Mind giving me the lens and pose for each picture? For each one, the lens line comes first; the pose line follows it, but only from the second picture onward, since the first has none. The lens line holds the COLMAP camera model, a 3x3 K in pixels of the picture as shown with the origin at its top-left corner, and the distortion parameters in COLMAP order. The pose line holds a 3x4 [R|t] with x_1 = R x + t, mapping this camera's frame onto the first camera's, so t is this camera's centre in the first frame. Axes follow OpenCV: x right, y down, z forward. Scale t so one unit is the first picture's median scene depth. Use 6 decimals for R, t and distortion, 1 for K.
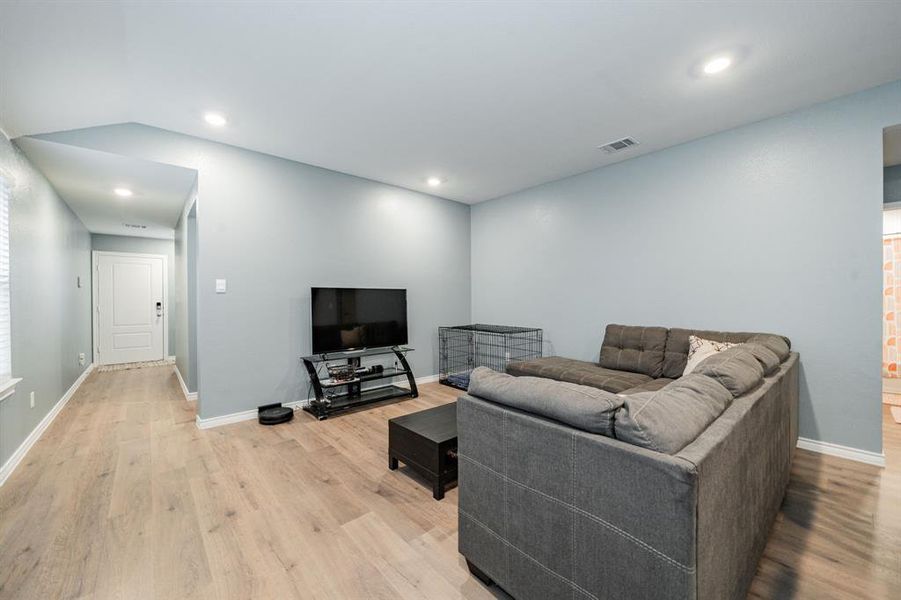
lens RADIAL K [[346.4, 0, 448.4], [0, 346.4, 301.2], [0, 0, 1]] dist [-0.001957, -0.000152]
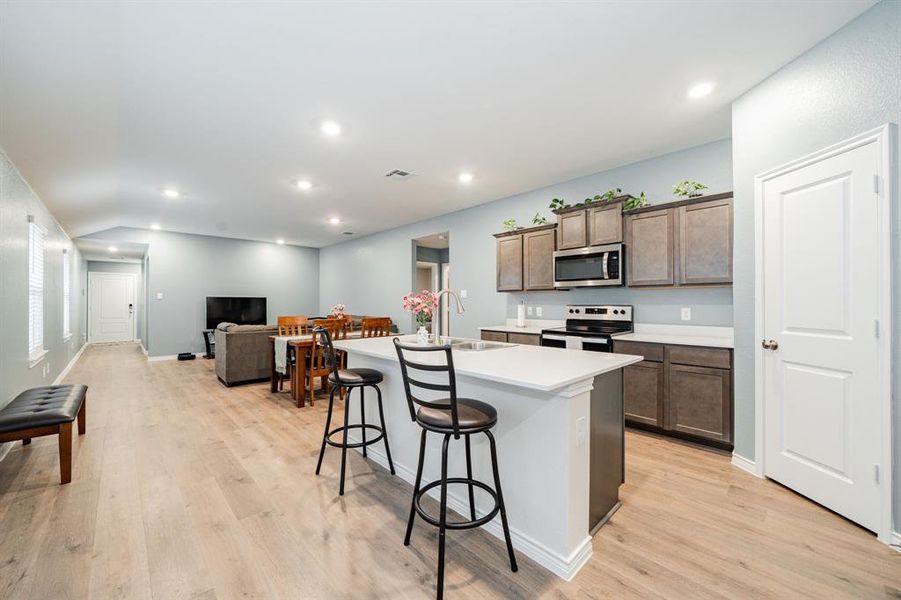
lens RADIAL K [[346.4, 0, 448.4], [0, 346.4, 301.2], [0, 0, 1]] dist [-0.001957, -0.000152]
pose [[0.999050, 0.004172, 0.043382, 0.809841], [-0.003778, 0.999951, -0.009172, -0.000378], [-0.043418, 0.008999, 0.999016, -0.954920]]
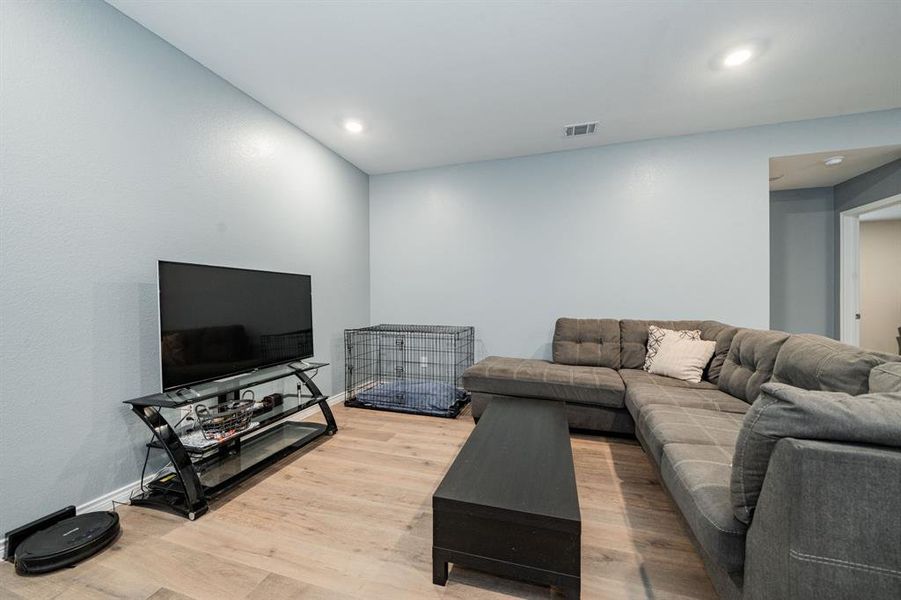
lens RADIAL K [[346.4, 0, 448.4], [0, 346.4, 301.2], [0, 0, 1]] dist [-0.001957, -0.000152]
pose [[0.856696, -0.000077, 0.515822, -0.246629], [0.001997, 0.999993, -0.003166, 0.019328], [-0.515818, 0.003743, 0.856690, 0.291499]]
